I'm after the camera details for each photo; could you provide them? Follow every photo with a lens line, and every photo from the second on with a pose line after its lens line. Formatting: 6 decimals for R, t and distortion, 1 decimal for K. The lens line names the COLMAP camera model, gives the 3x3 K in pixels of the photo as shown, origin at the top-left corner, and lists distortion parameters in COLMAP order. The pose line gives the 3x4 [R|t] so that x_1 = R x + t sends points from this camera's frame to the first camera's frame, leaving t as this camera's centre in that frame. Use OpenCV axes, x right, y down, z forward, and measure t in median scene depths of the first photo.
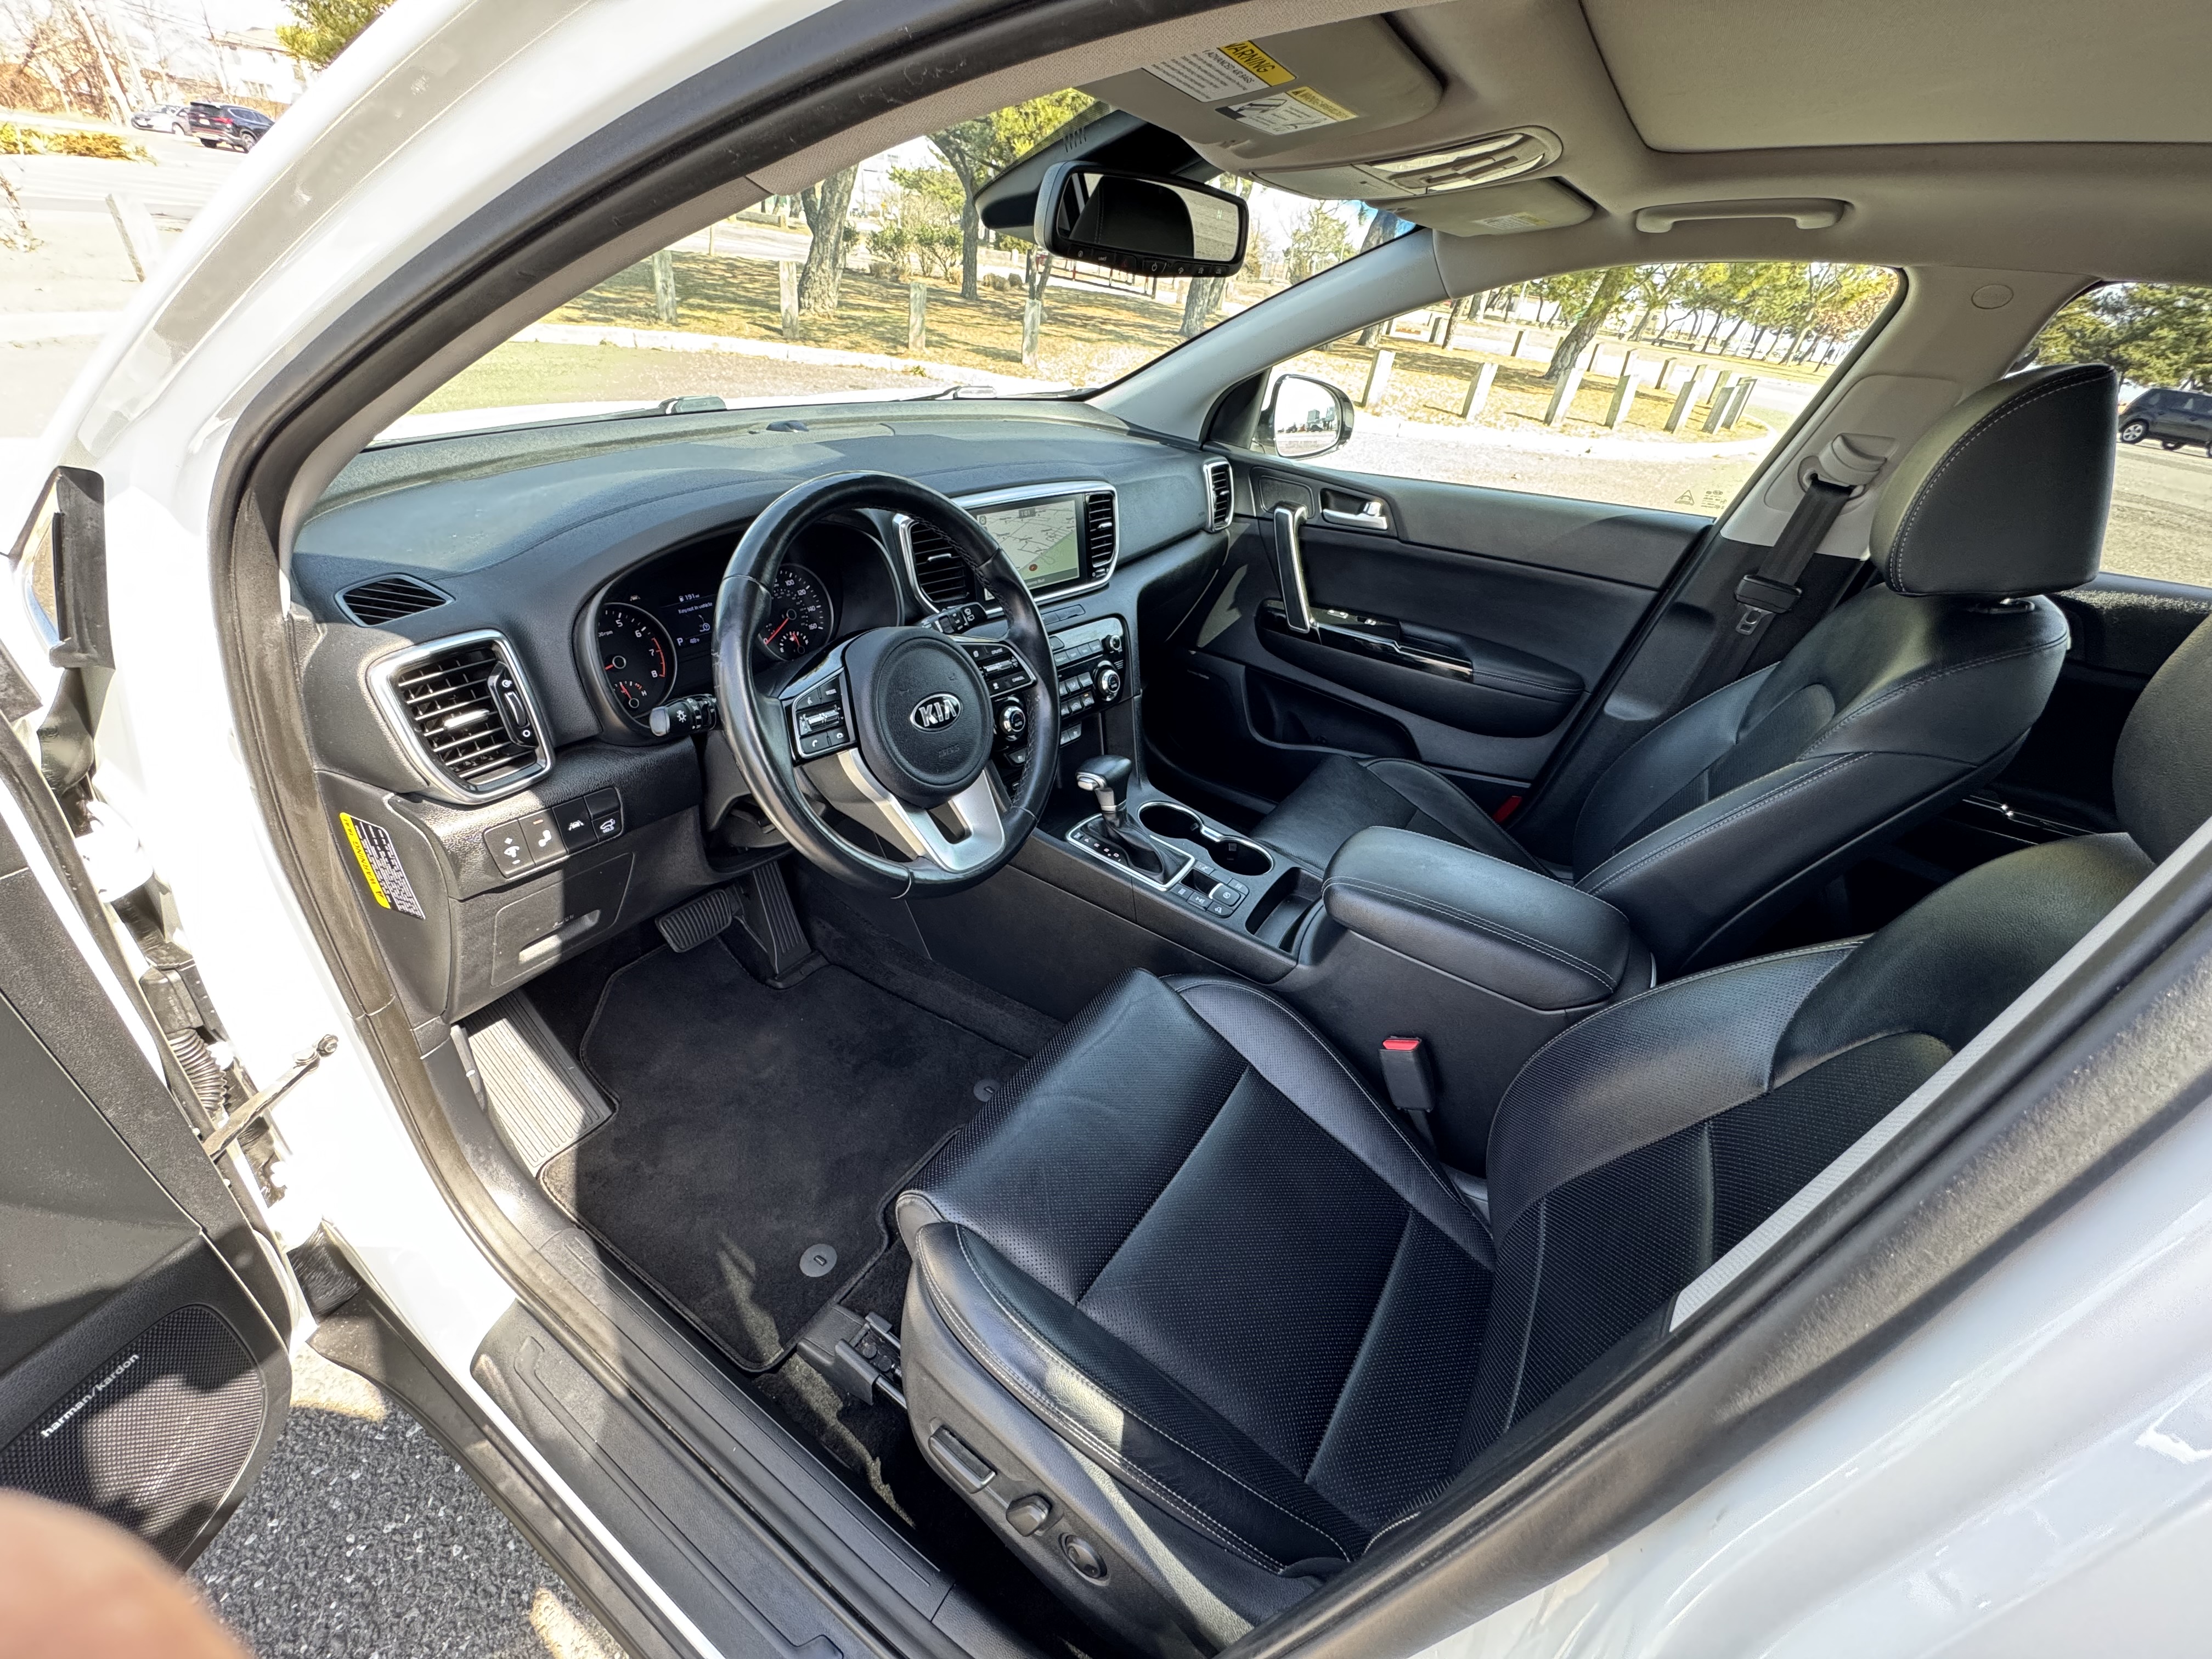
lens RADIAL K [[882.3, 0, 1103.3], [0, 882.3, 828.8], [0, 0, 1]] dist [-0.003512, 0.000108]
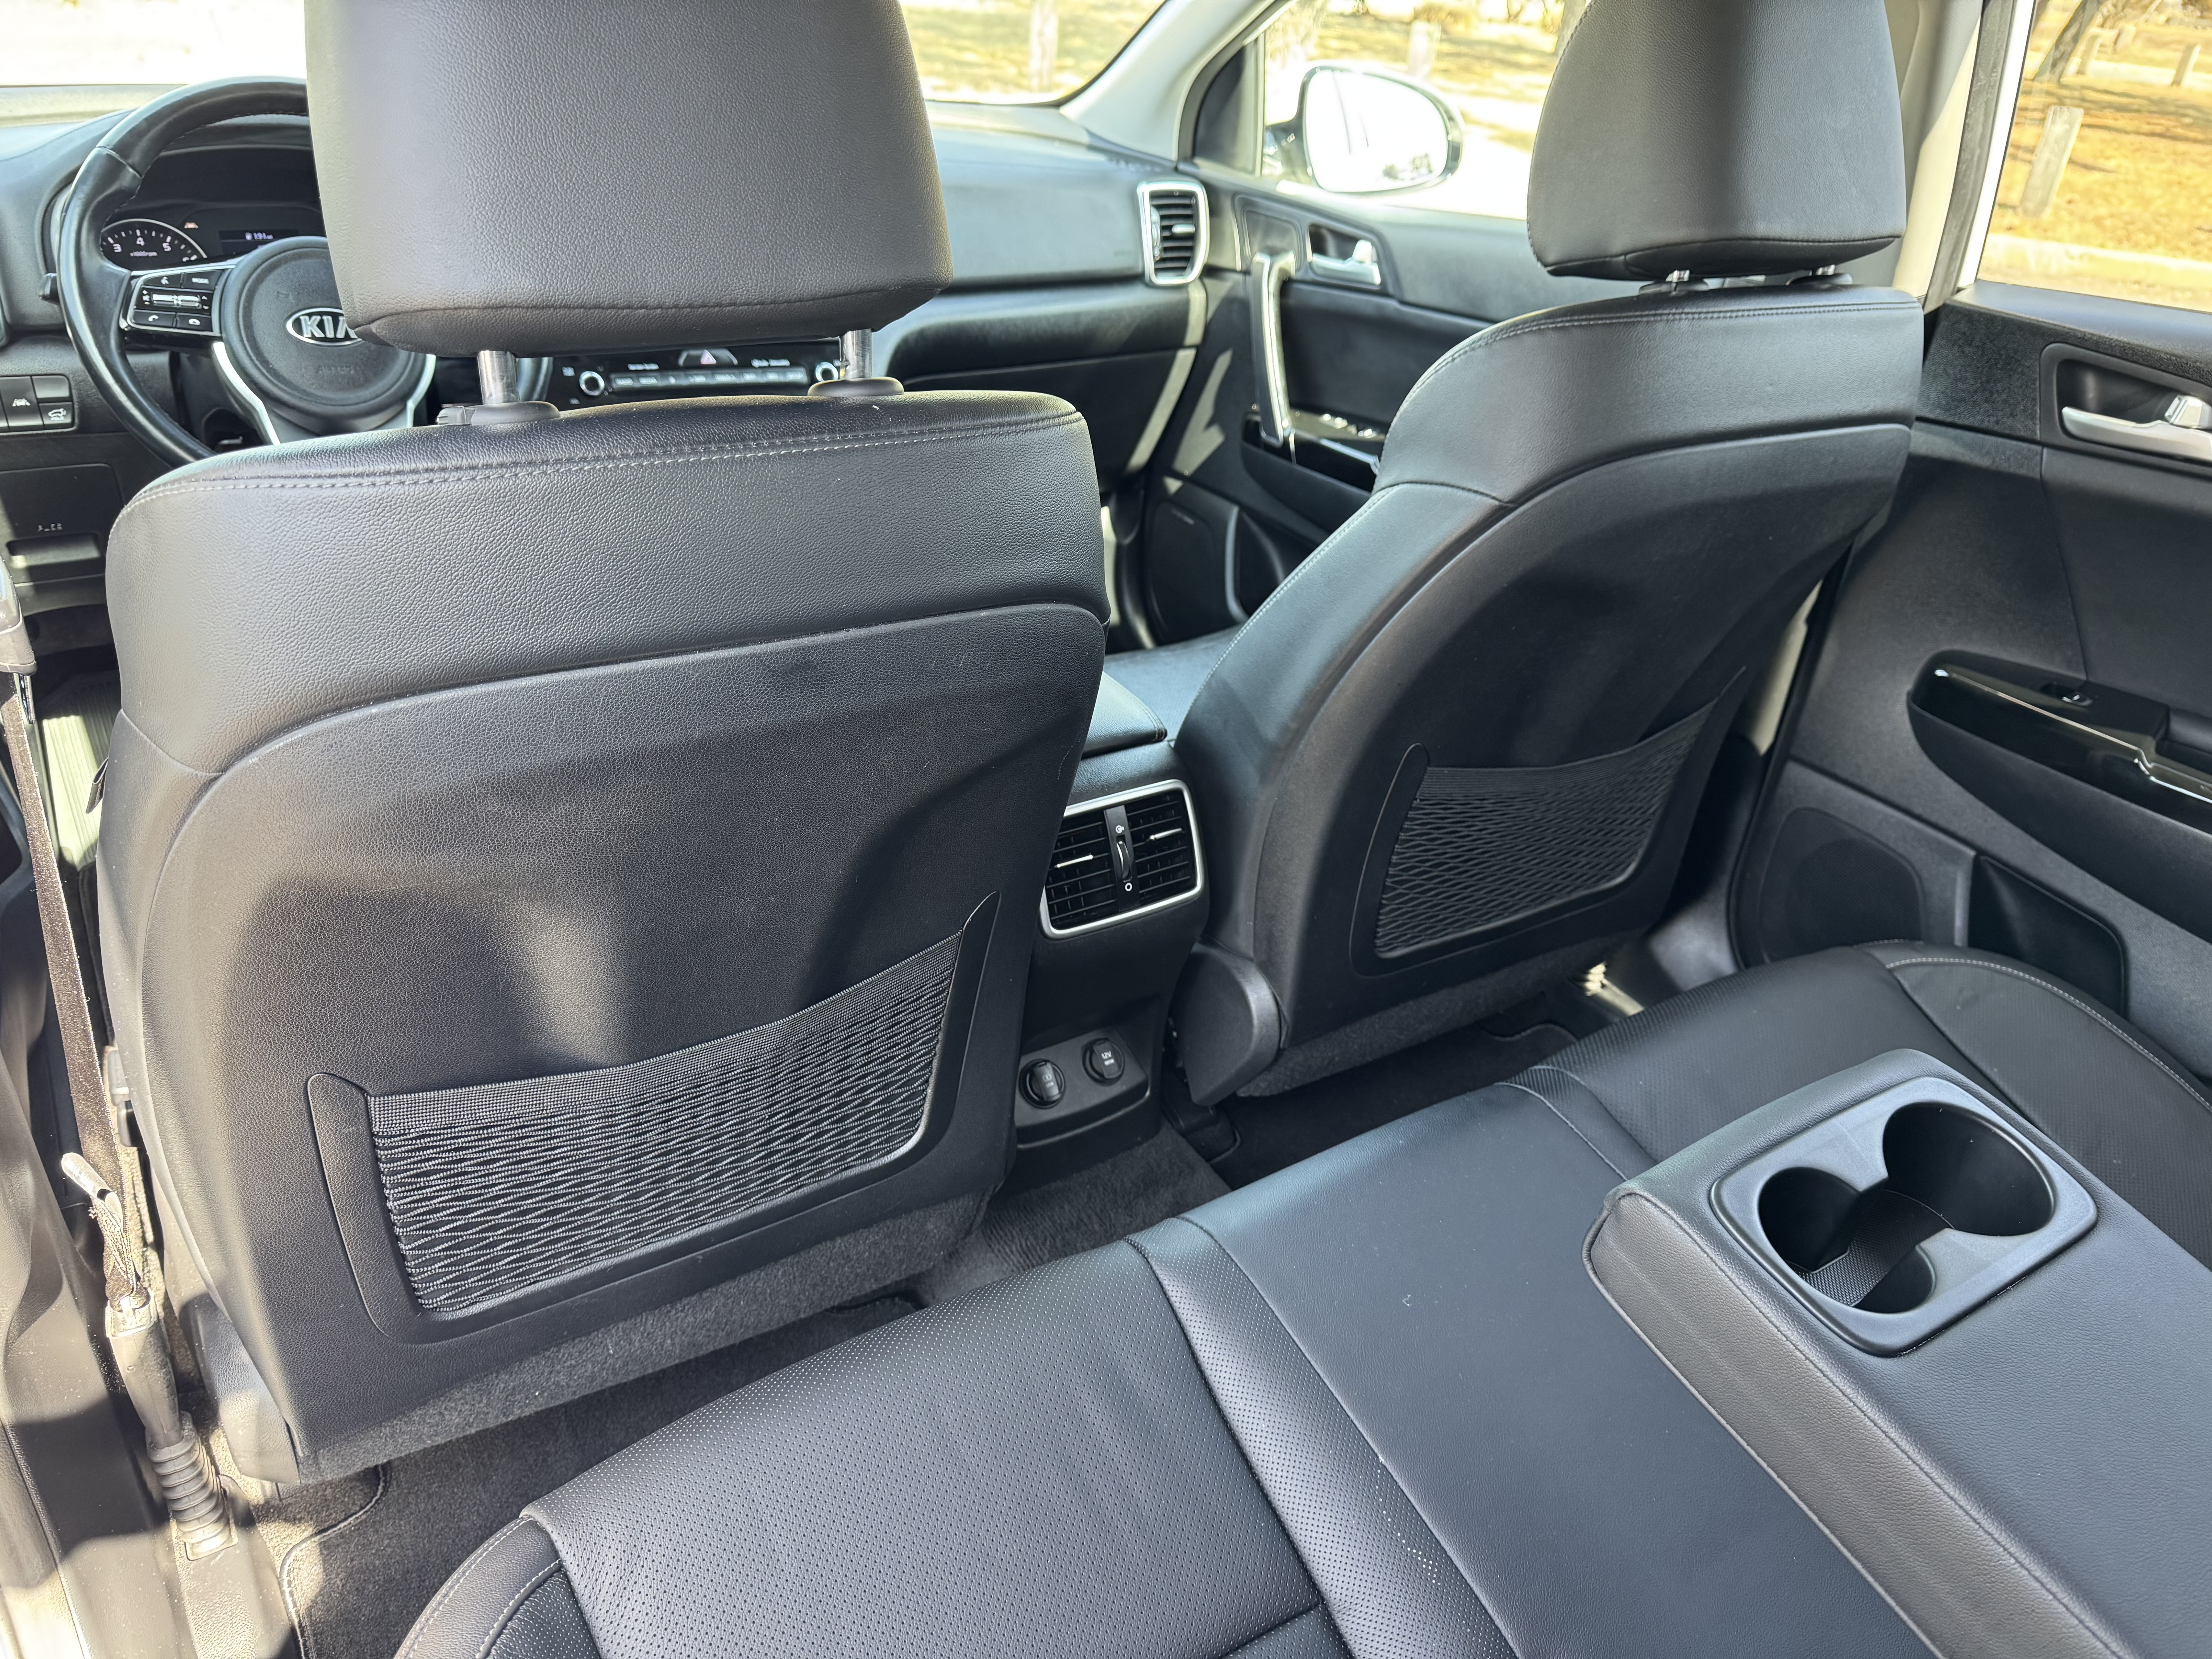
lens RADIAL K [[1559.9, 0, 1097.1], [0, 1559.9, 844.4], [0, 0, 1]] dist [0.010442, -0.010865]
pose [[0.911560, 0.173534, -0.372751, 0.850675], [-0.203865, 0.978045, -0.043221, 0.207872], [0.357067, 0.115389, 0.926924, -0.122122]]
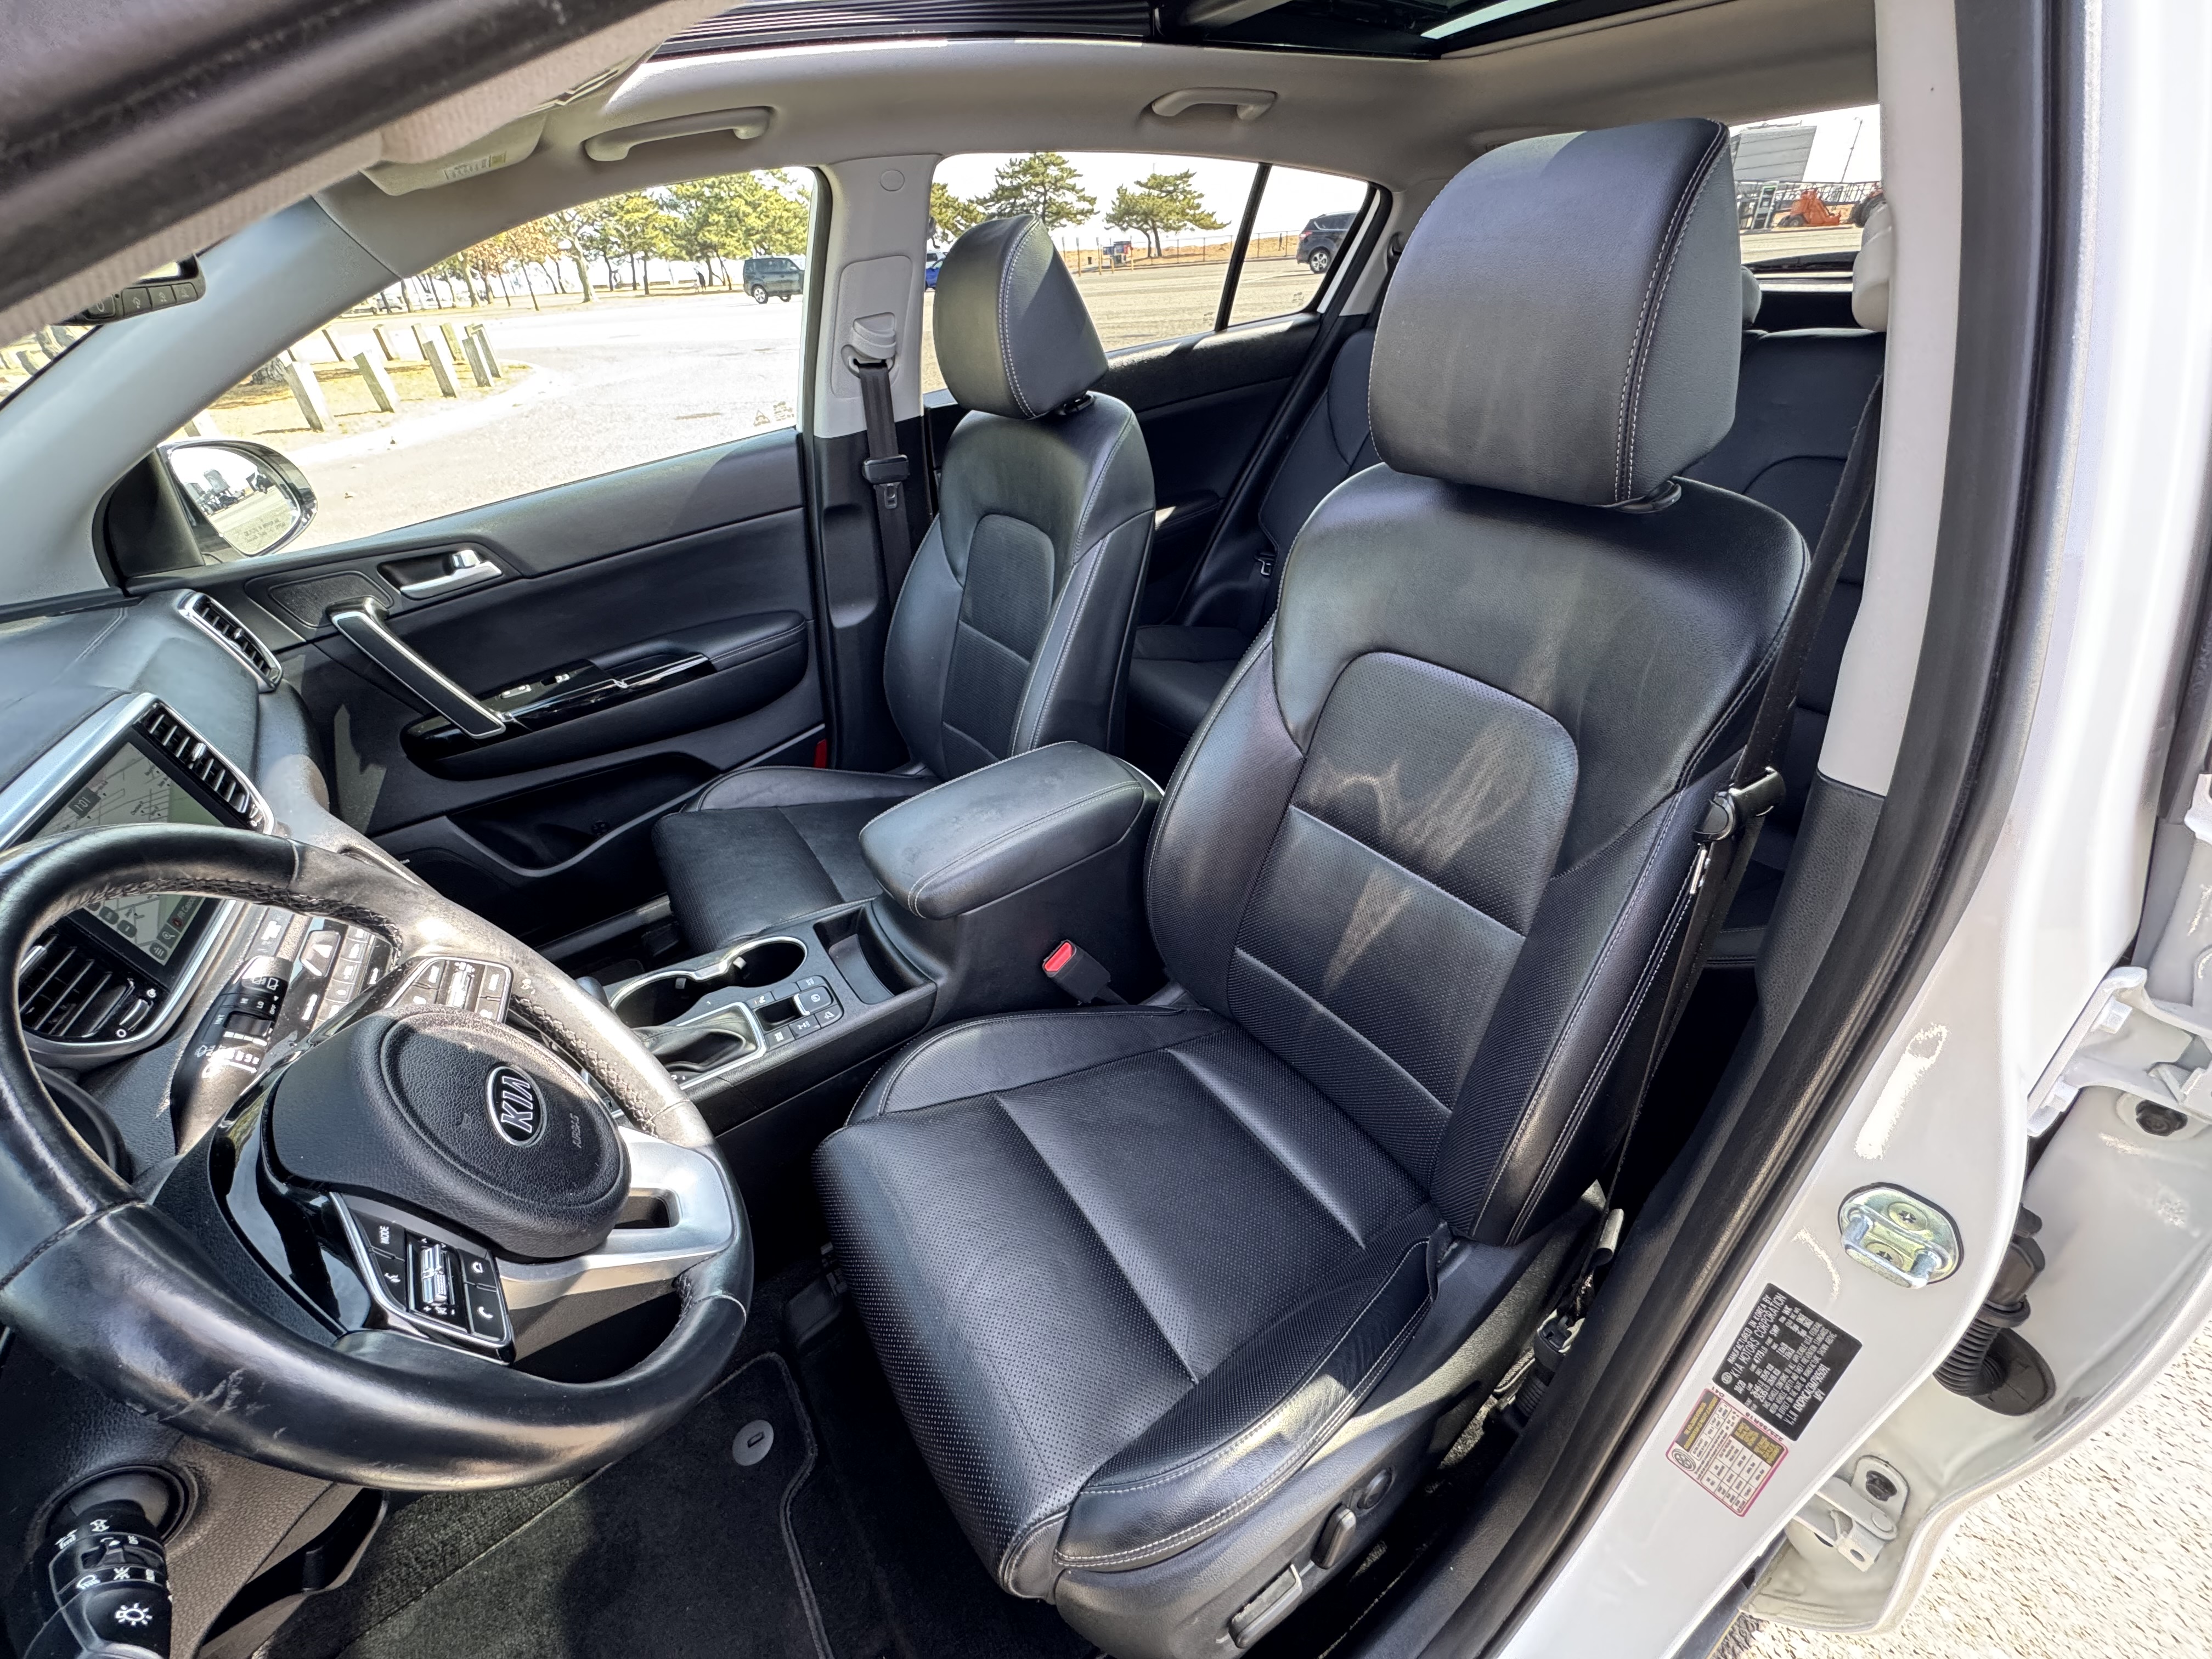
lens RADIAL K [[882.3, 0, 1103.3], [0, 882.3, 828.8], [0, 0, 1]] dist [-0.003512, 0.000108]
pose [[0.385791, -0.620974, 0.682317, -0.214461], [0.591177, 0.734175, 0.333911, -0.152532], [-0.708290, 0.274551, 0.650343, 0.208417]]
